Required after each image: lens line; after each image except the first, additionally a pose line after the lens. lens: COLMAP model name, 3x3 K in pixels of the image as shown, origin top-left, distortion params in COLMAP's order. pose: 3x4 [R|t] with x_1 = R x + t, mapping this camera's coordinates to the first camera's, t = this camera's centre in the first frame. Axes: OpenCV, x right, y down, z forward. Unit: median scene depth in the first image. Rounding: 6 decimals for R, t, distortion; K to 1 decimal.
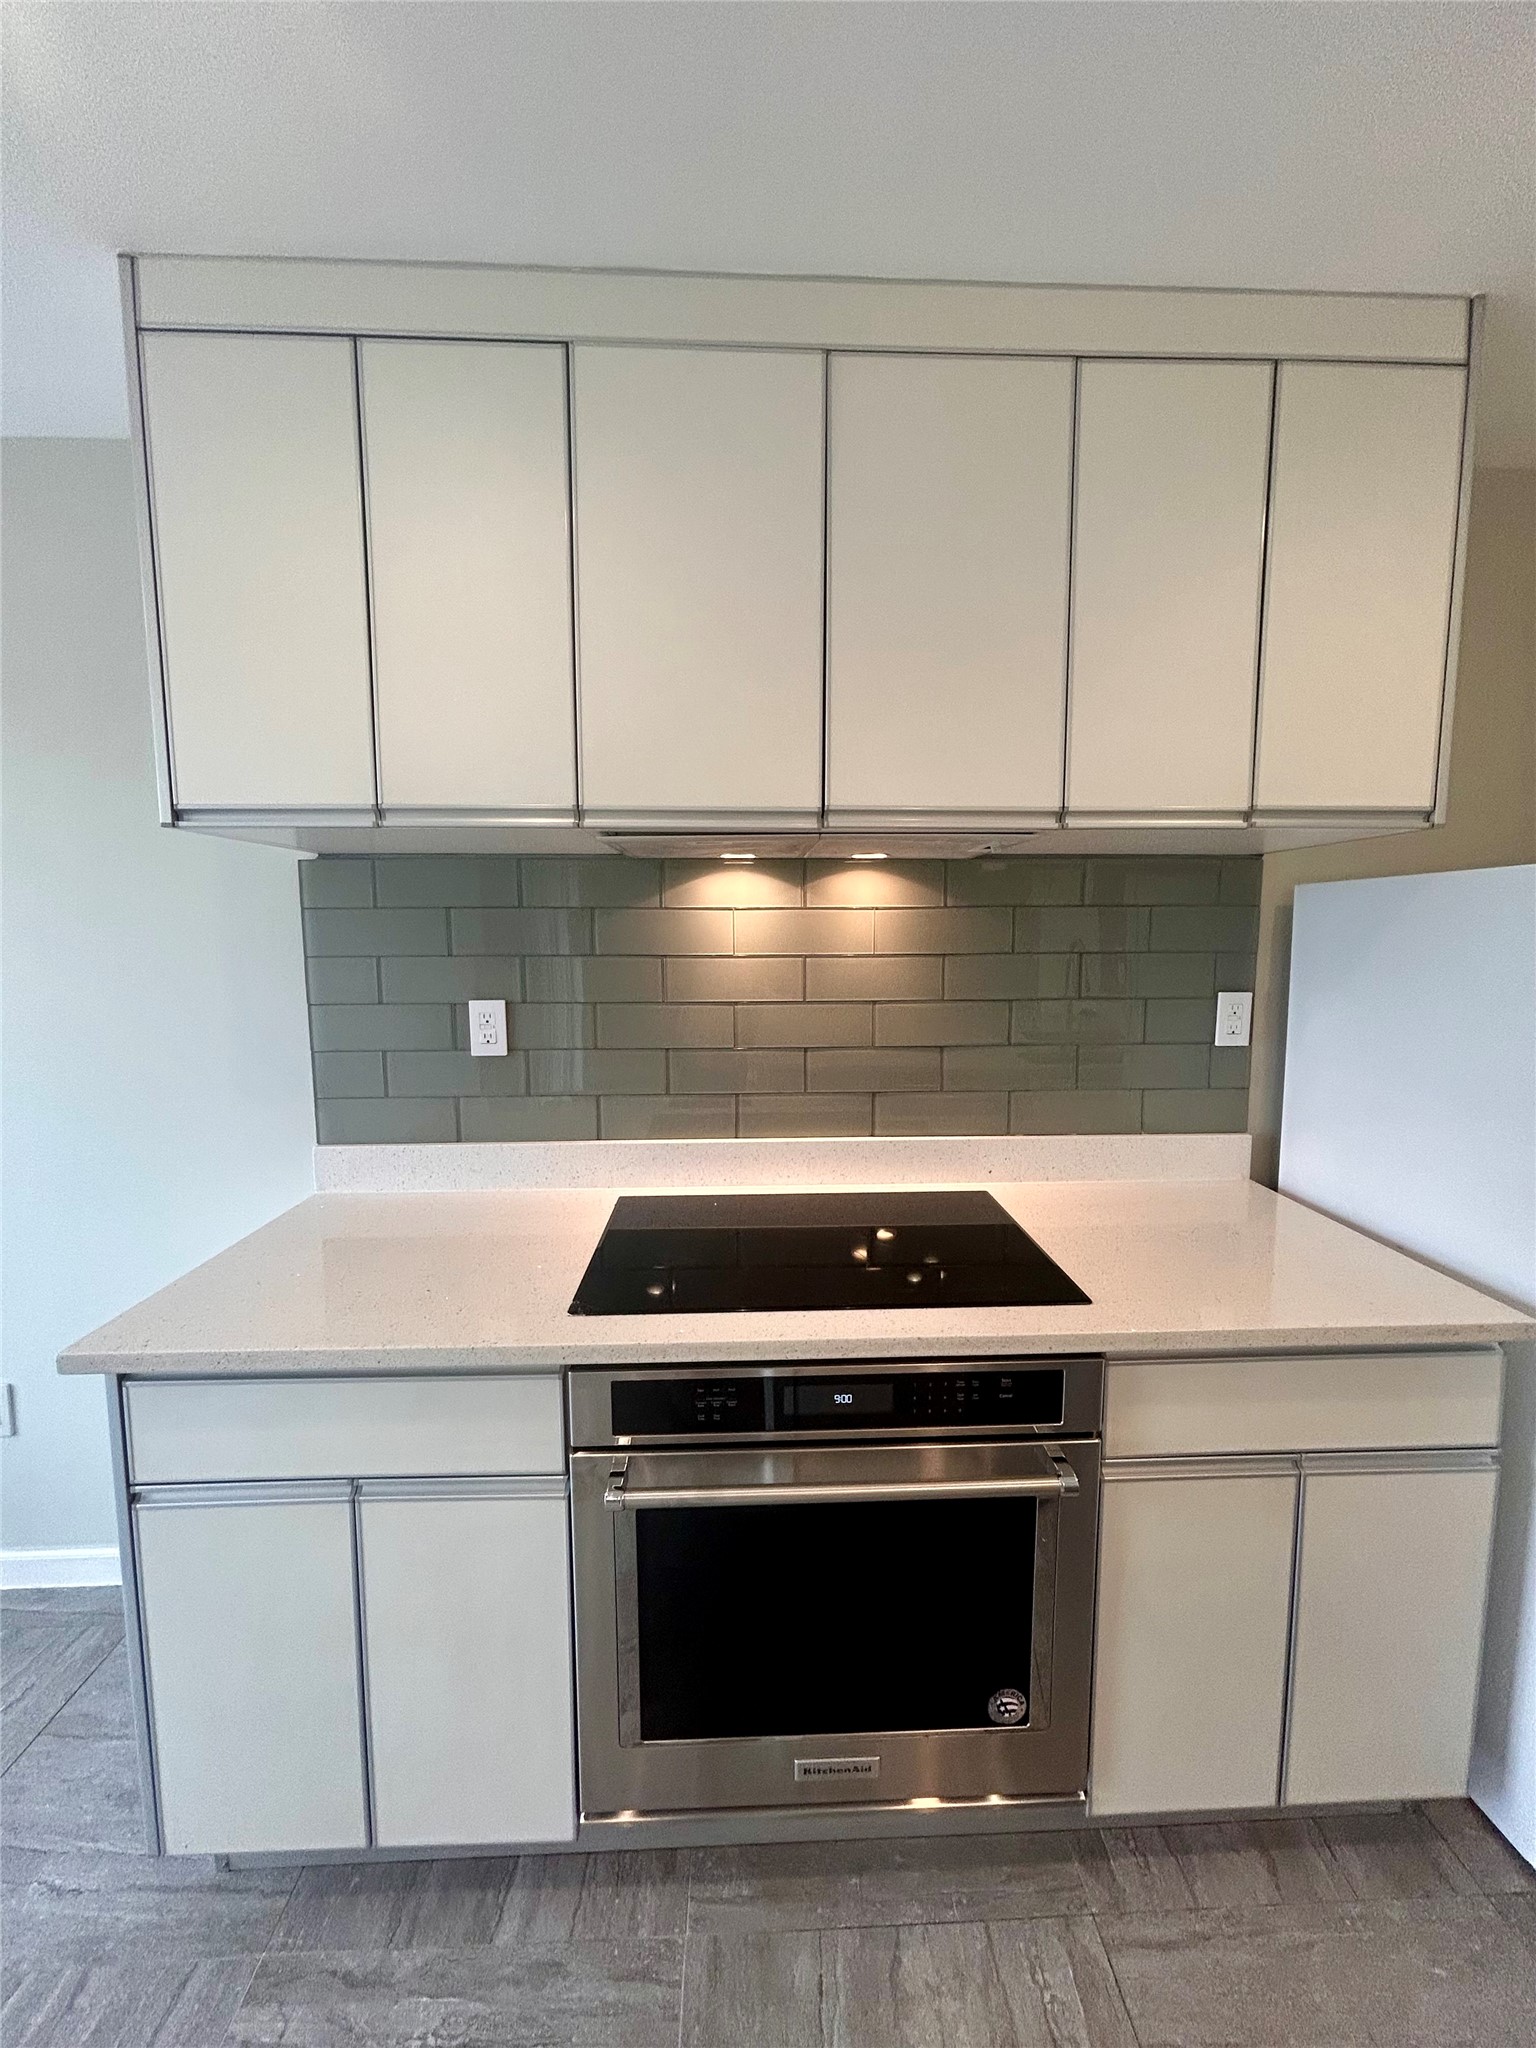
lens RADIAL K [[833.3, 0, 778.8], [0, 833.3, 1015.3], [0, 0, 1]] dist [-0.002920, 0.001606]
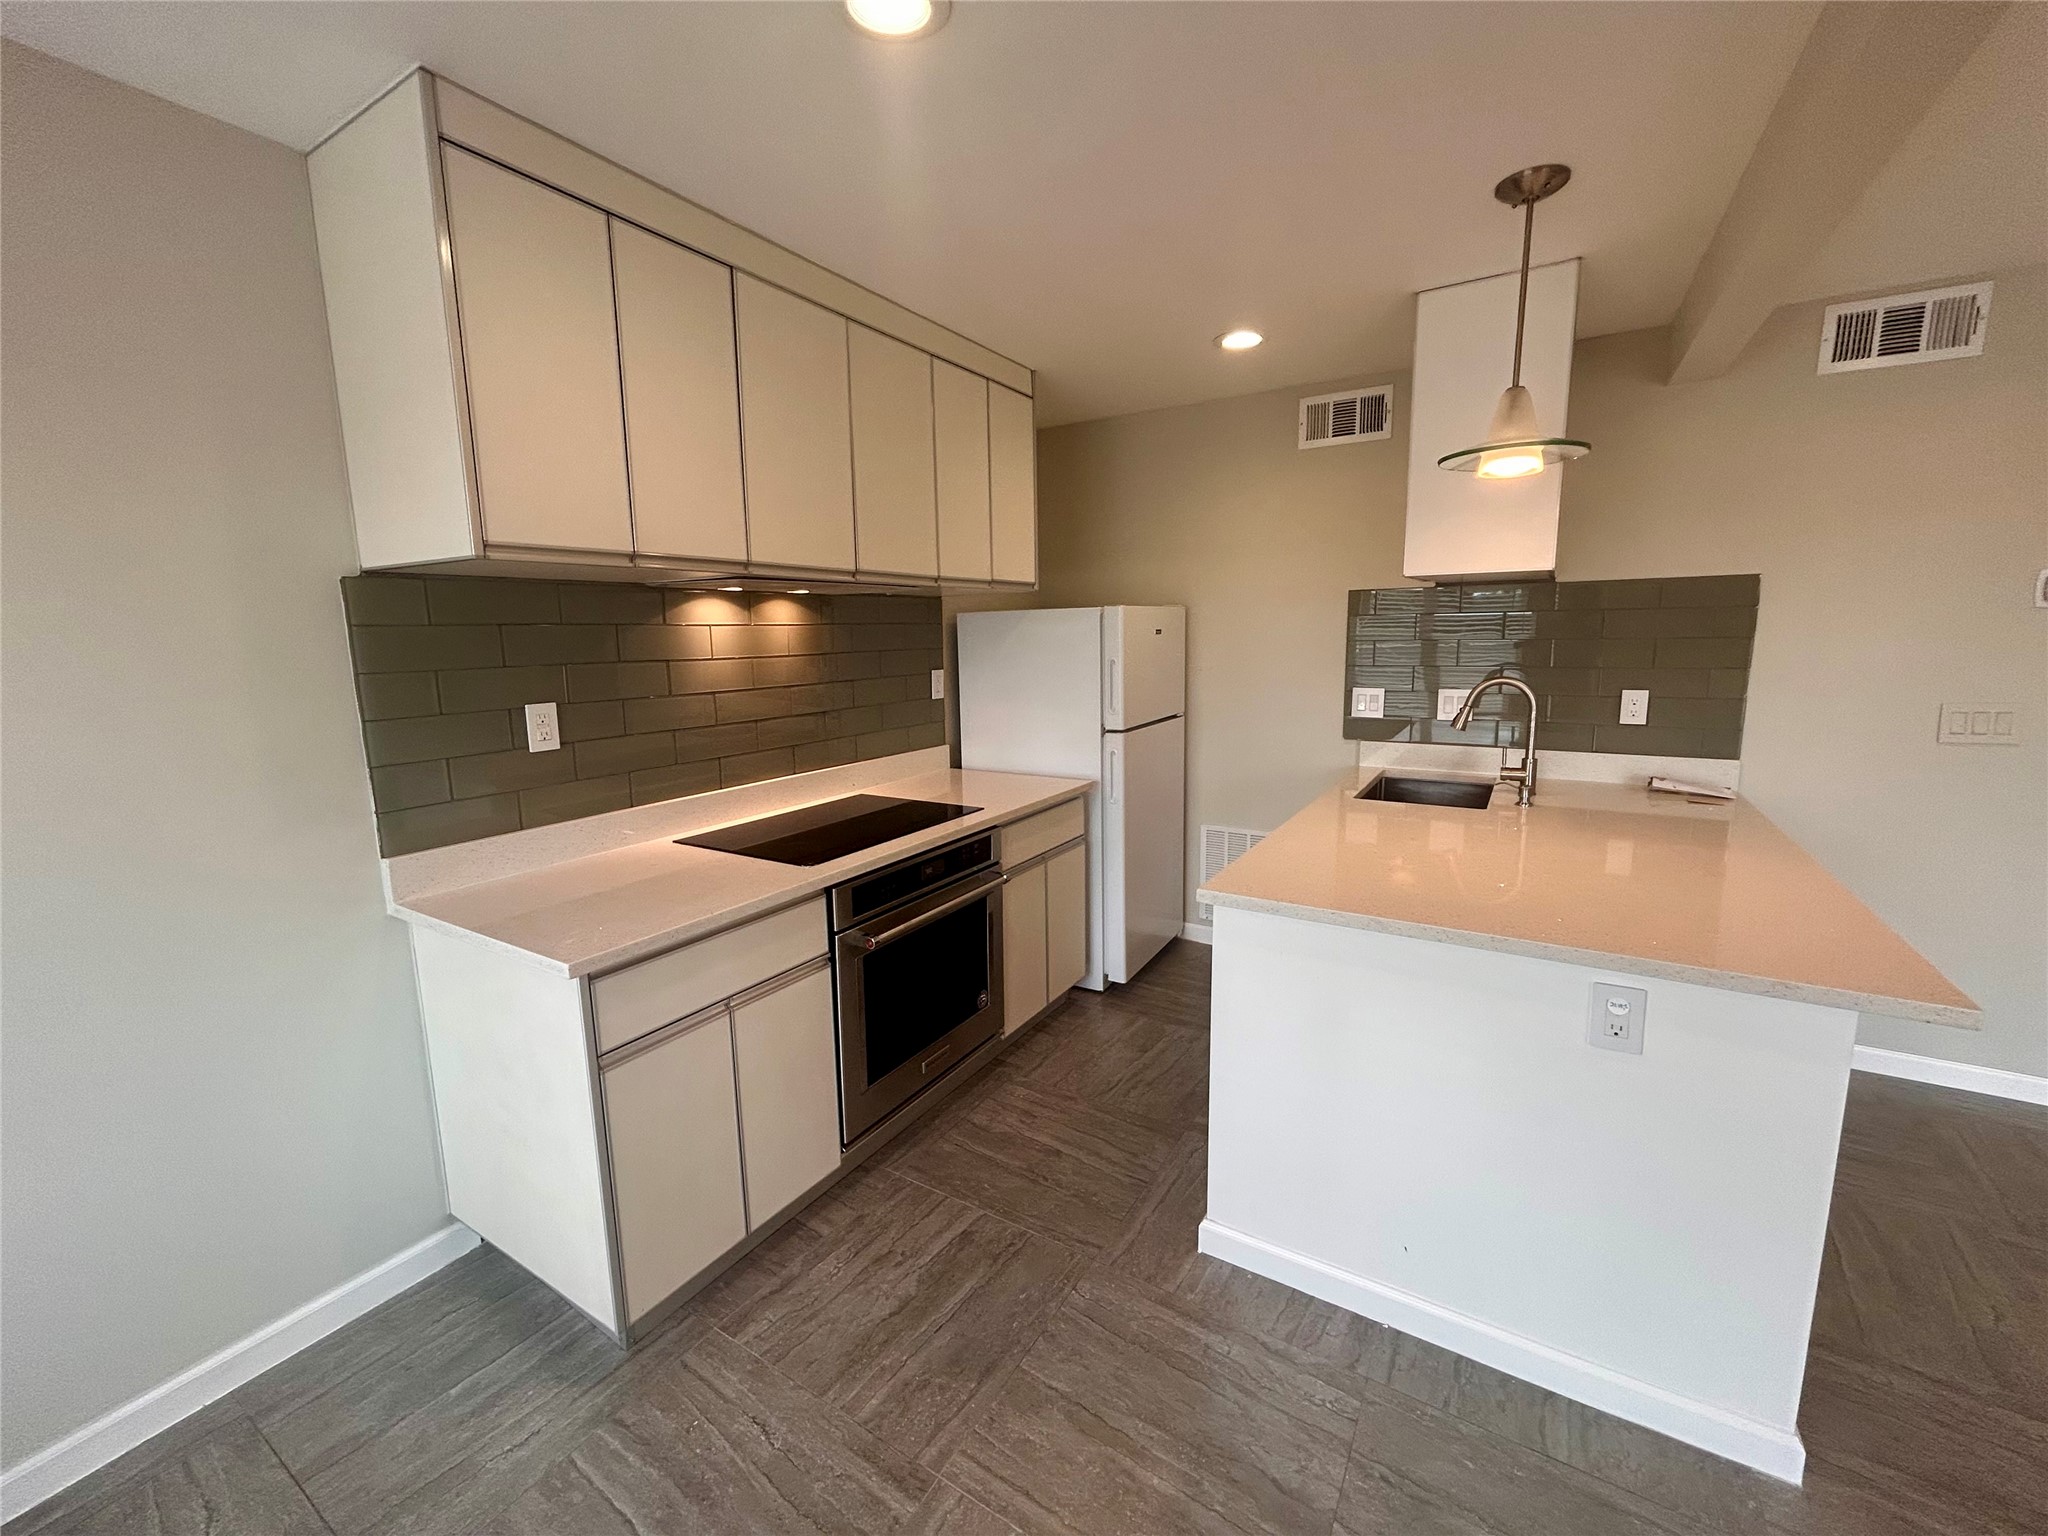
lens RADIAL K [[833.3, 0, 1029.0], [0, 833.3, 767.1], [0, 0, 1]] dist [-0.002920, 0.001606]
pose [[0.553341, -0.140672, 0.820991, -1.279826], [0.101008, 0.989694, 0.101500, 0.028655], [-0.826808, 0.026763, 0.561847, -0.311189]]
